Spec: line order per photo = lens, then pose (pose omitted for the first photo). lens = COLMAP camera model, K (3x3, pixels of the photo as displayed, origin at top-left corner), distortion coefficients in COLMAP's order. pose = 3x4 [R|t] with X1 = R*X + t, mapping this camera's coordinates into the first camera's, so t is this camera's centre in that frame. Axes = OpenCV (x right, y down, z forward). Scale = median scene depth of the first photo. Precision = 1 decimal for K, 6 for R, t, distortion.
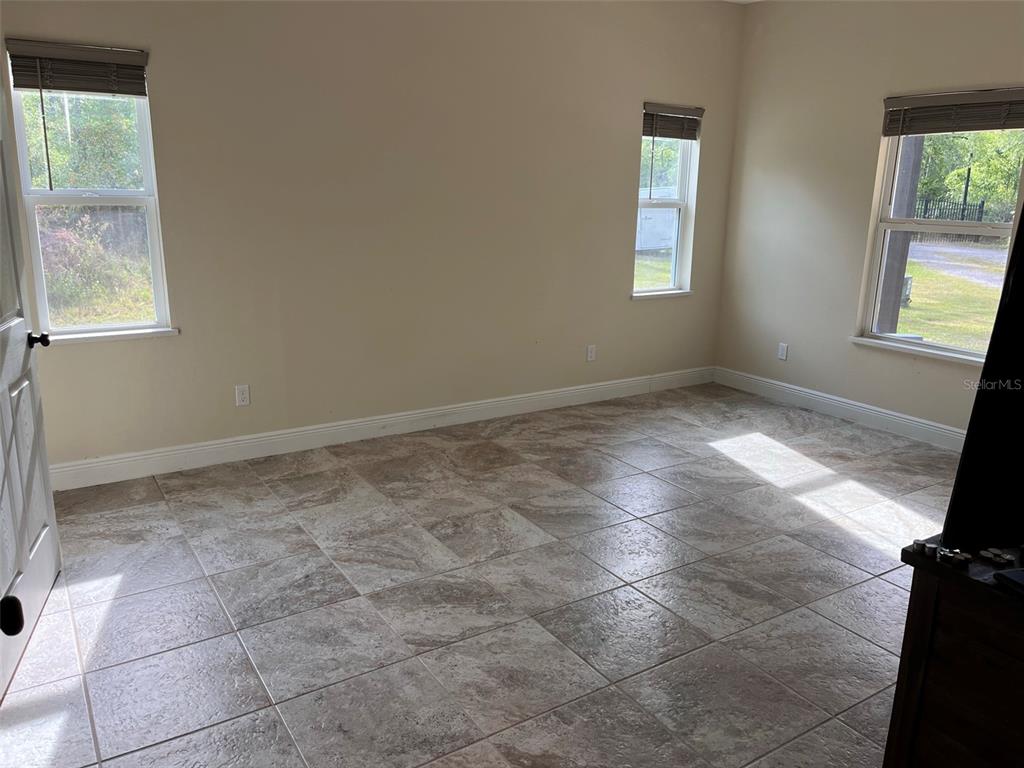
lens RADIAL K [[760.1, 0, 512.7], [0, 760.1, 363.8], [0, 0, 1]] dist [0.071522, -0.098164]
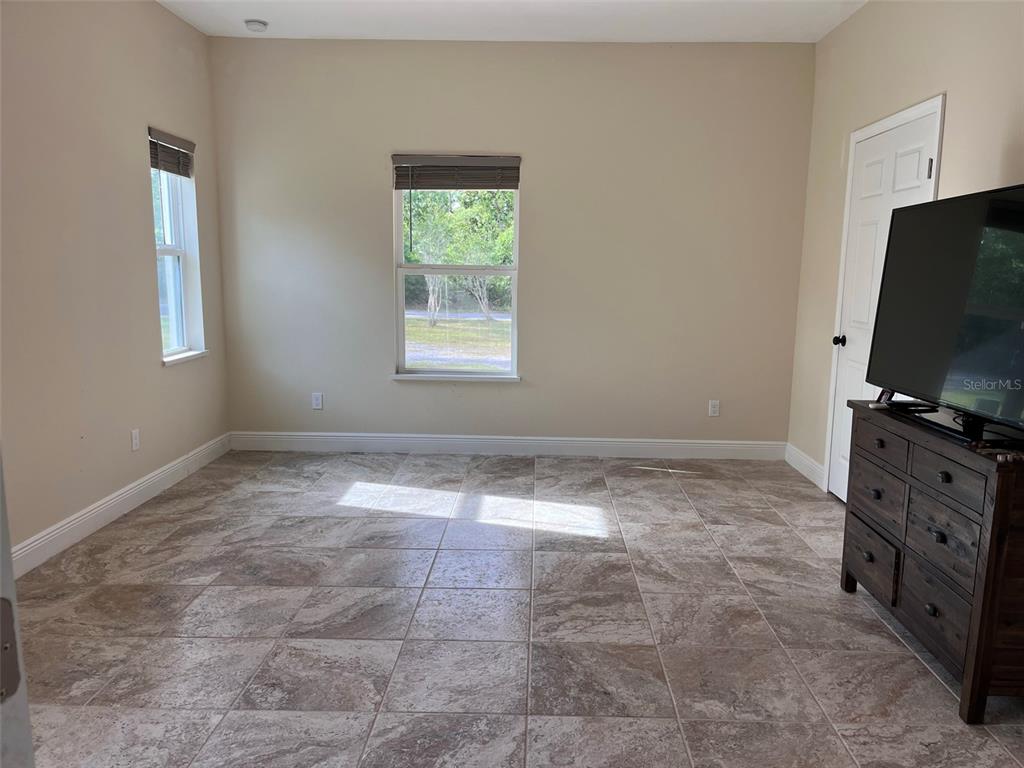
lens RADIAL K [[770.0, 0, 516.9], [0, 770.0, 382.6], [0, 0, 1]] dist [0.074670, -0.099214]
pose [[0.574763, -0.137099, 0.806754, -0.356439], [0.179164, 0.983029, 0.039412, -0.039255], [-0.798466, 0.121889, 0.589572, 0.255825]]
